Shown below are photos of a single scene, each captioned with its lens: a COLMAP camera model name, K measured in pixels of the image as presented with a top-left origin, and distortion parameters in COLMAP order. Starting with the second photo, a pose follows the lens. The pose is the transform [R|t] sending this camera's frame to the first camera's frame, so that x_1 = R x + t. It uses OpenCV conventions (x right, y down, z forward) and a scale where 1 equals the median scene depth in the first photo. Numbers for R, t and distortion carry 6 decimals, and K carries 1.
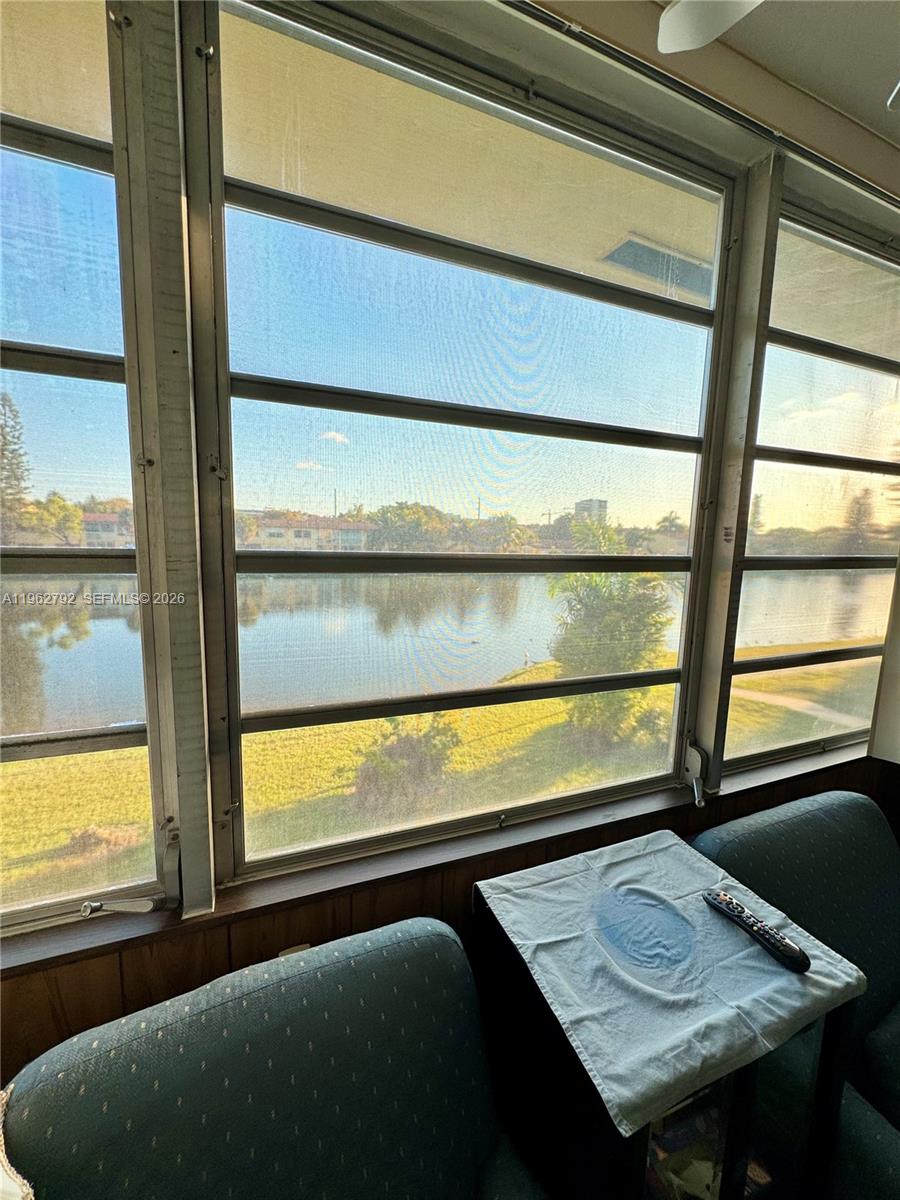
lens RADIAL K [[480.3, 0, 447.9], [0, 480.3, 600.1], [0, 0, 1]] dist [0.000047, 0.000127]
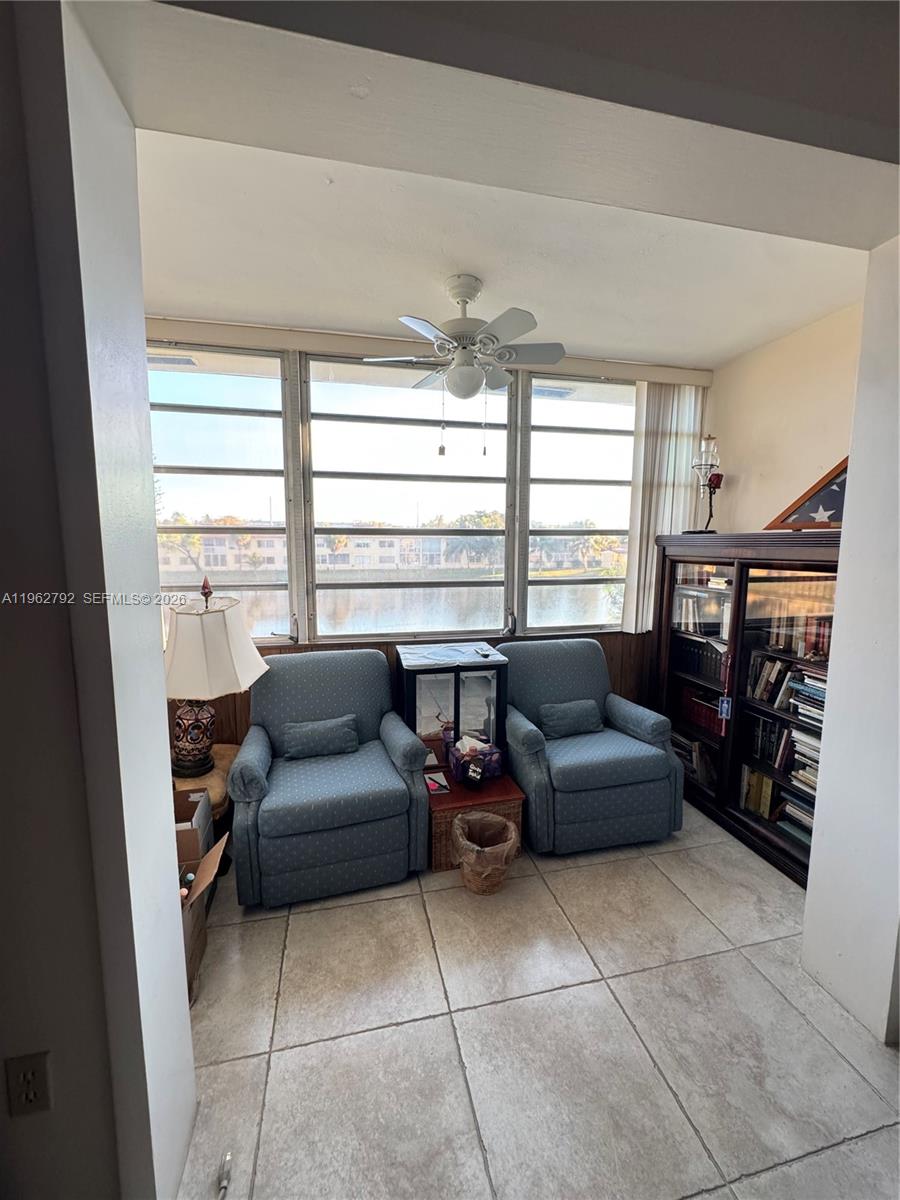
lens RADIAL K [[480.3, 0, 450.7], [0, 480.3, 599.8], [0, 0, 1]] dist [0.000047, 0.000127]
pose [[0.986381, -0.003944, -0.164426, 0.762632], [0.000947, 0.999832, -0.018301, 0.348581], [0.164471, 0.017896, 0.986220, -1.558516]]
